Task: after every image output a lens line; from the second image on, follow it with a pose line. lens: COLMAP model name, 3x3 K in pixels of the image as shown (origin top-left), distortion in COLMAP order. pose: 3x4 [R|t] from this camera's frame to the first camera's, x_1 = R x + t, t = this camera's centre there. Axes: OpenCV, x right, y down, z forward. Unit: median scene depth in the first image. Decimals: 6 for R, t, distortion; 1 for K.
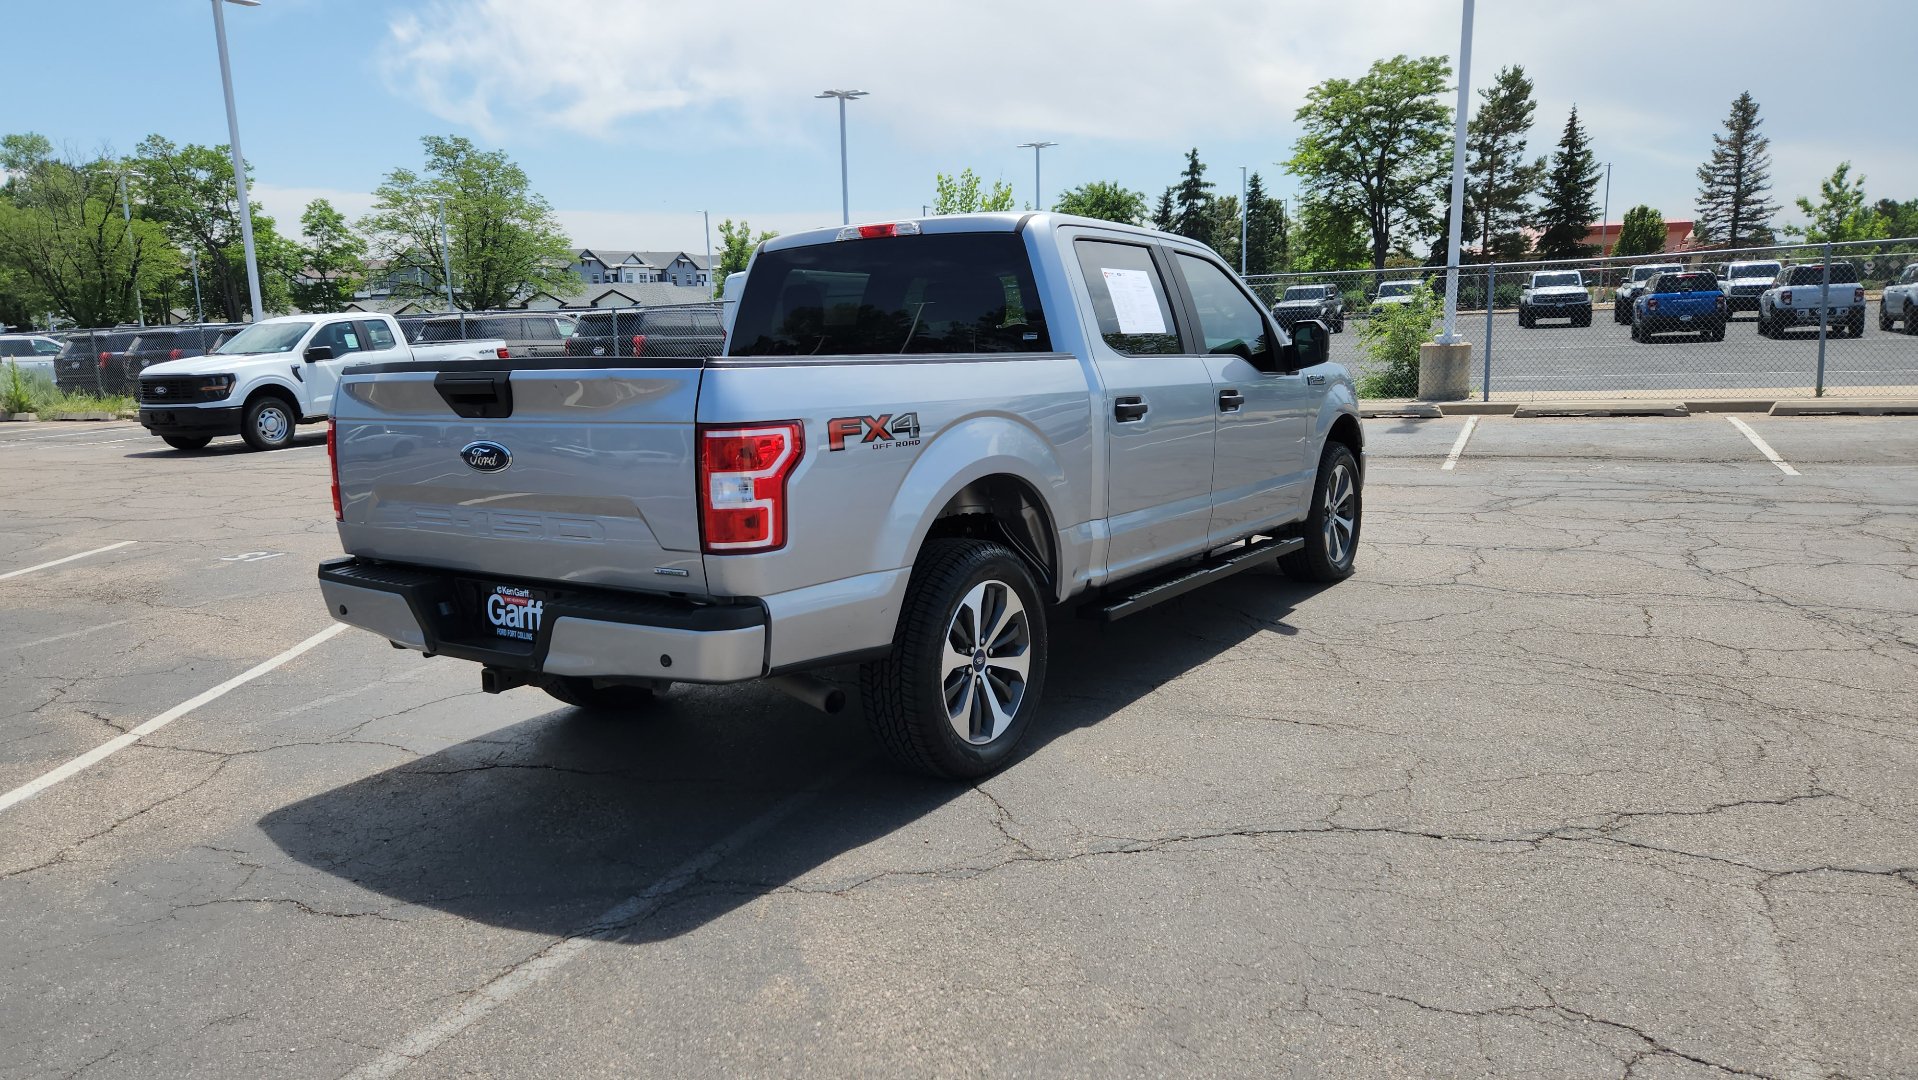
lens RADIAL K [[1288.6, 0, 925.7], [0, 1288.6, 534.9], [0, 0, 1]] dist [0.074946, -0.064904]
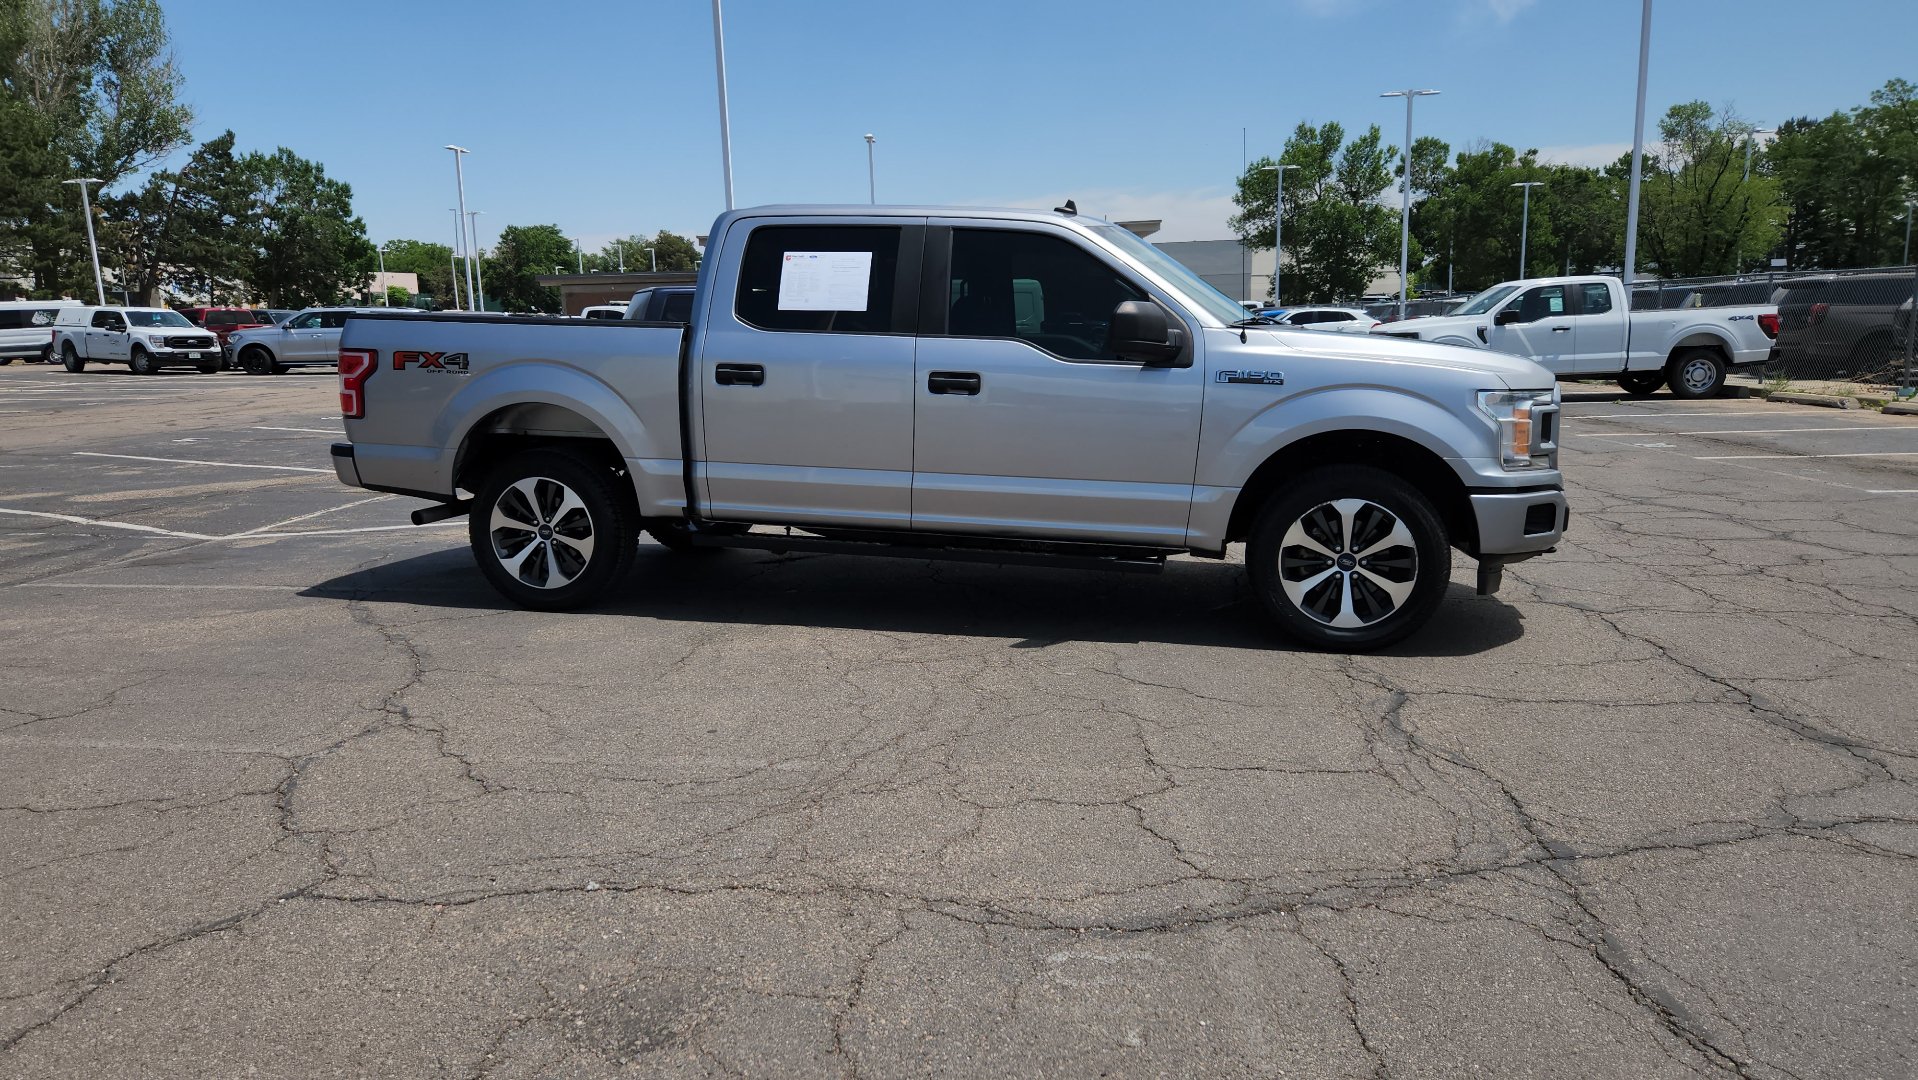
lens RADIAL K [[1283.1, 0, 918.7], [0, 1283.1, 537.7], [0, 0, 1]] dist [0.074843, -0.068485]
pose [[0.363668, 0.184344, -0.913106, 0.097054], [-0.153922, 0.978641, 0.136271, -0.010110], [0.918724, 0.090989, 0.384275, 0.053080]]
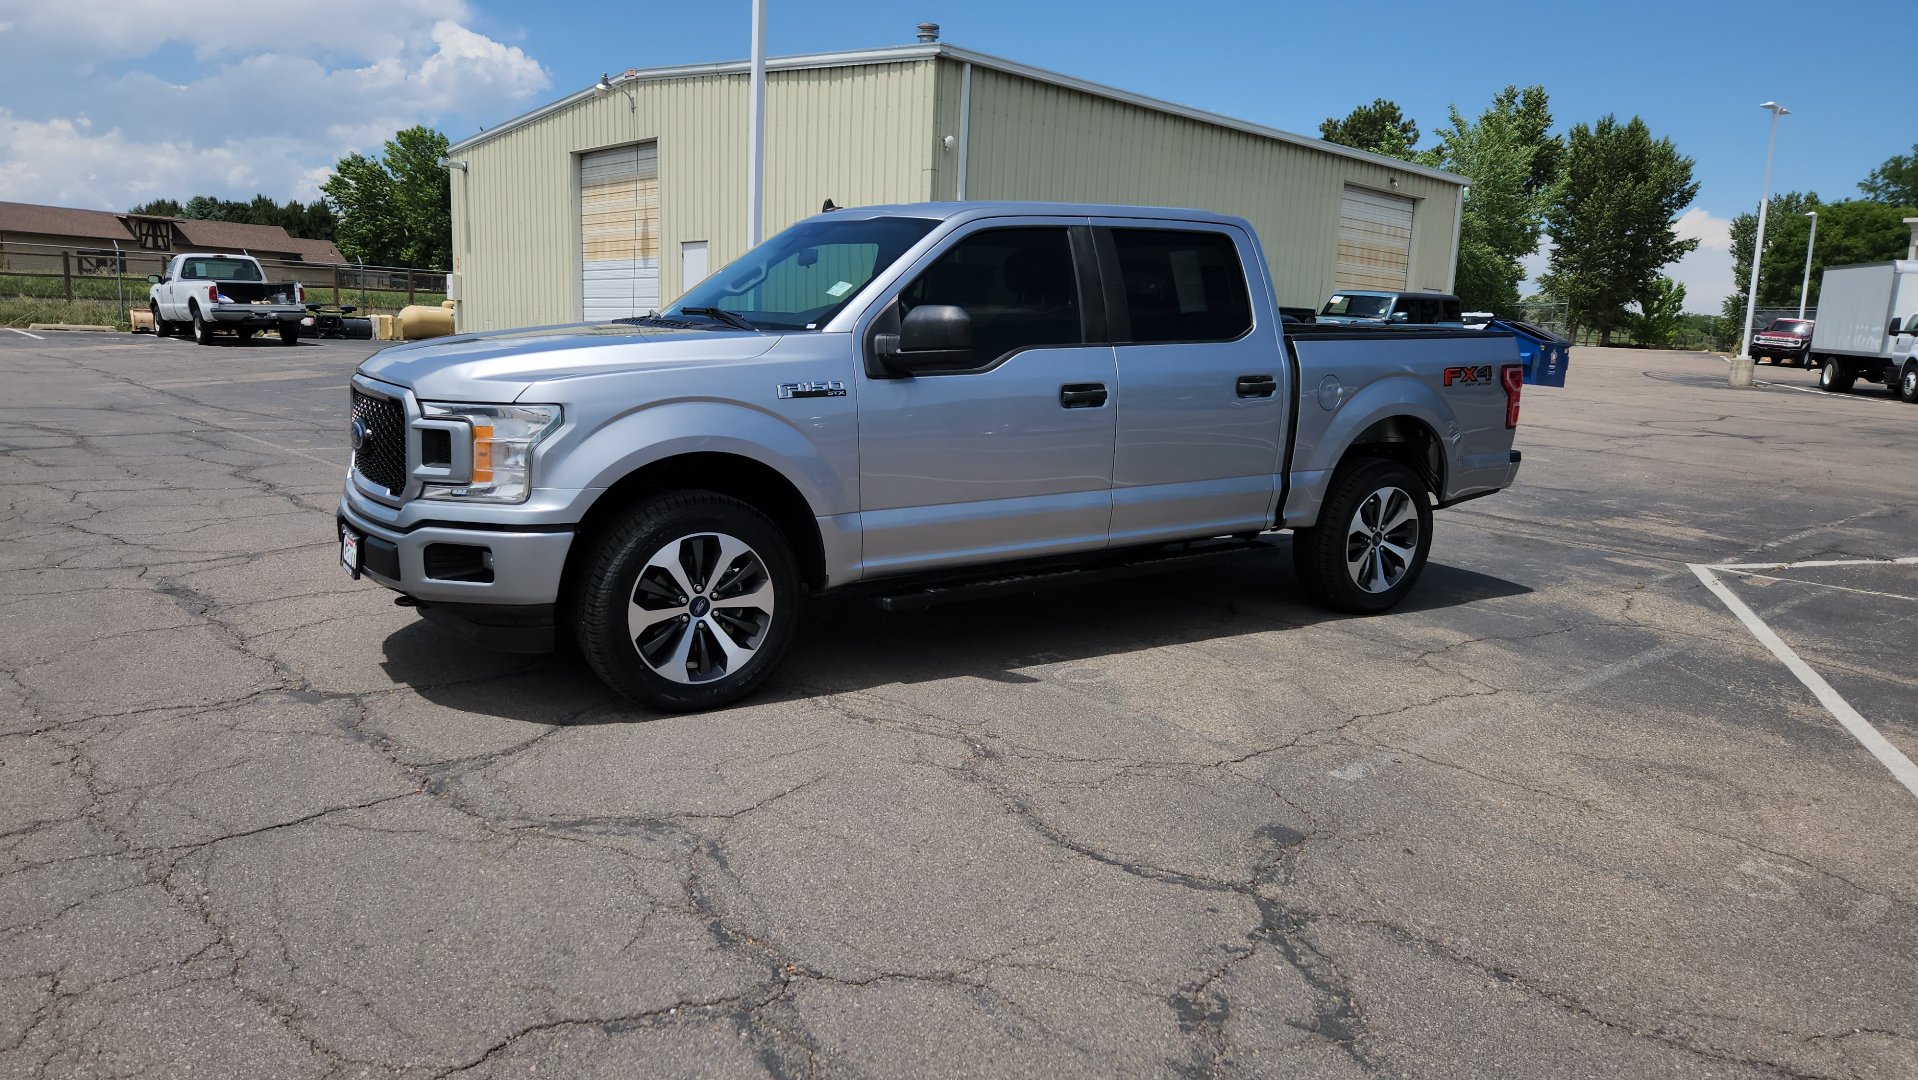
lens RADIAL K [[1280.0, 0, 921.3], [0, 1280.0, 551.2], [0, 0, 1]] dist [0.074265, -0.060474]
pose [[-0.925816, -0.067514, 0.371896, -0.024370], [0.056401, 0.948226, 0.312547, -0.026659], [-0.373743, 0.310336, -0.874075, 0.177535]]
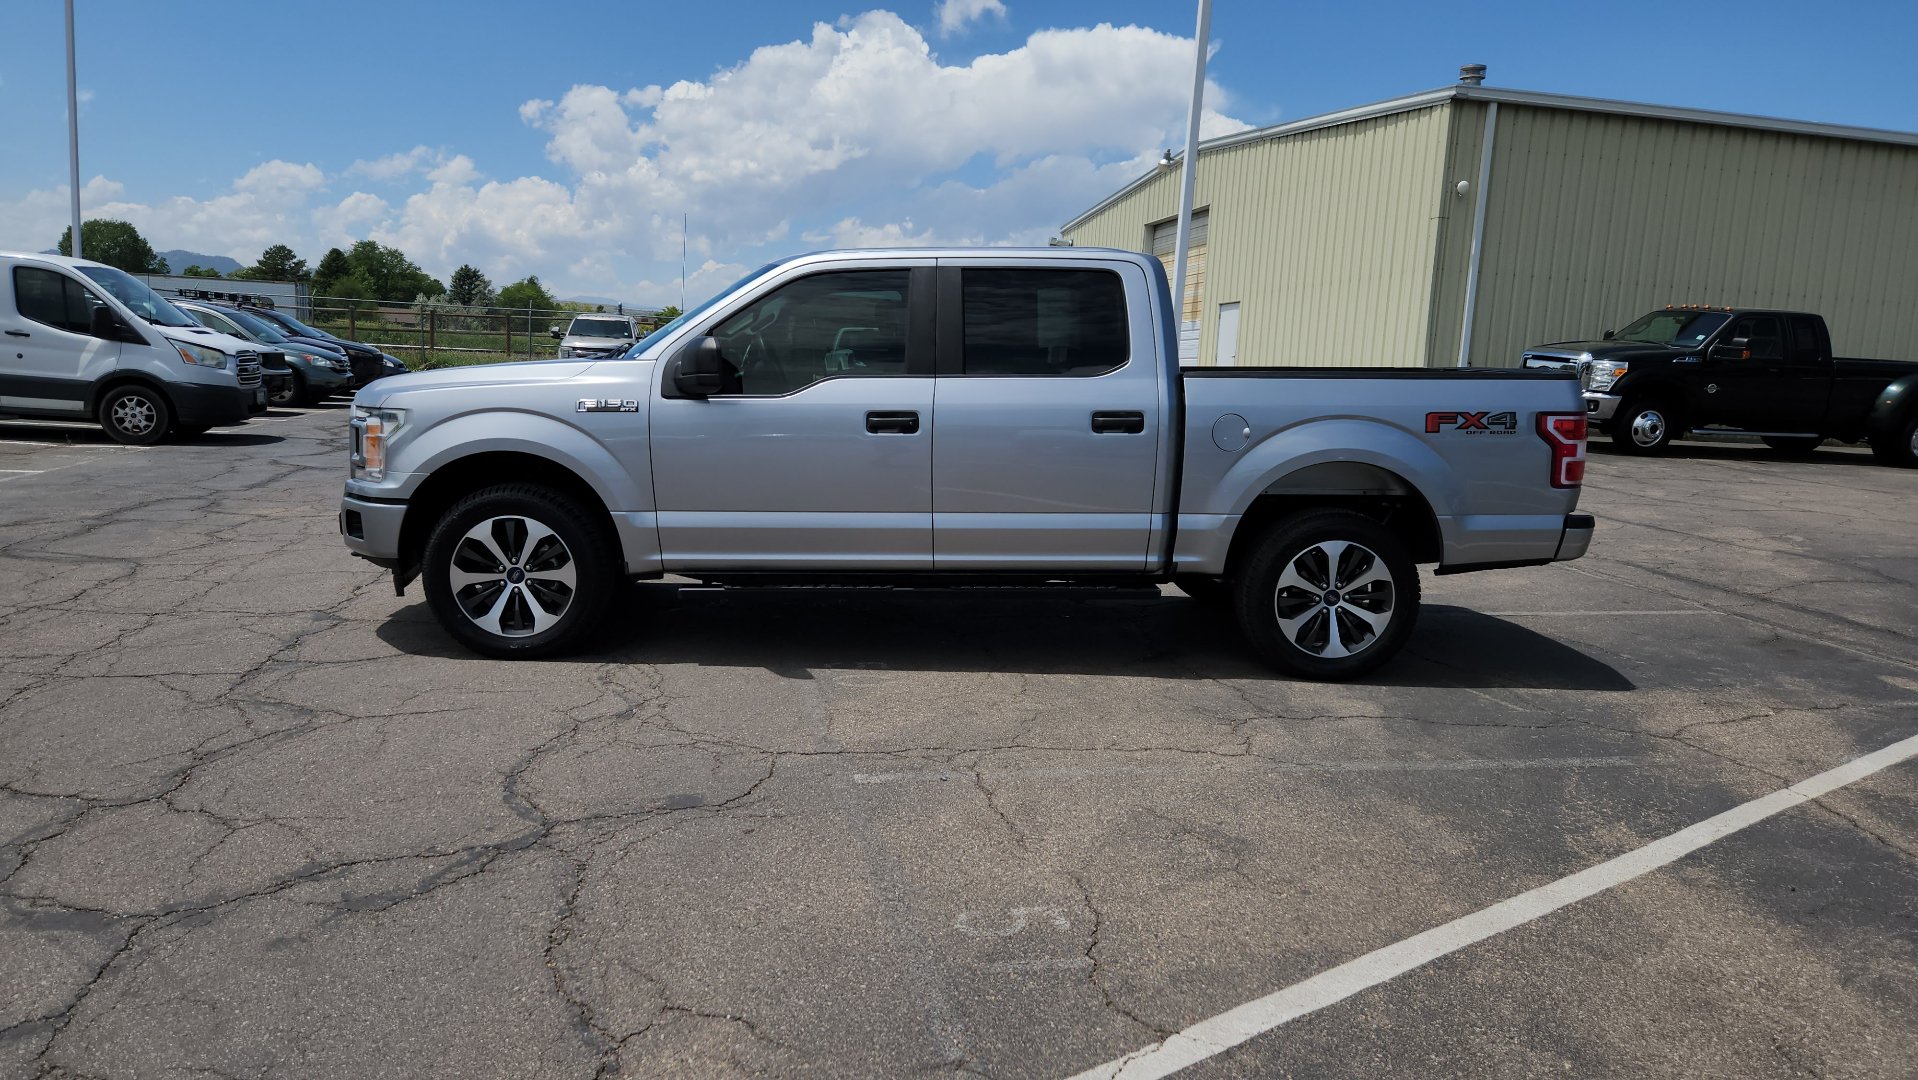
lens RADIAL K [[1280.4, 0, 921.8], [0, 1280.4, 534.0], [0, 0, 1]] dist [0.075996, -0.062715]
pose [[-0.605948, -0.098001, 0.789445, -0.071469], [0.111113, 0.972228, 0.205977, -0.020650], [-0.787706, 0.212529, -0.578230, 0.151354]]
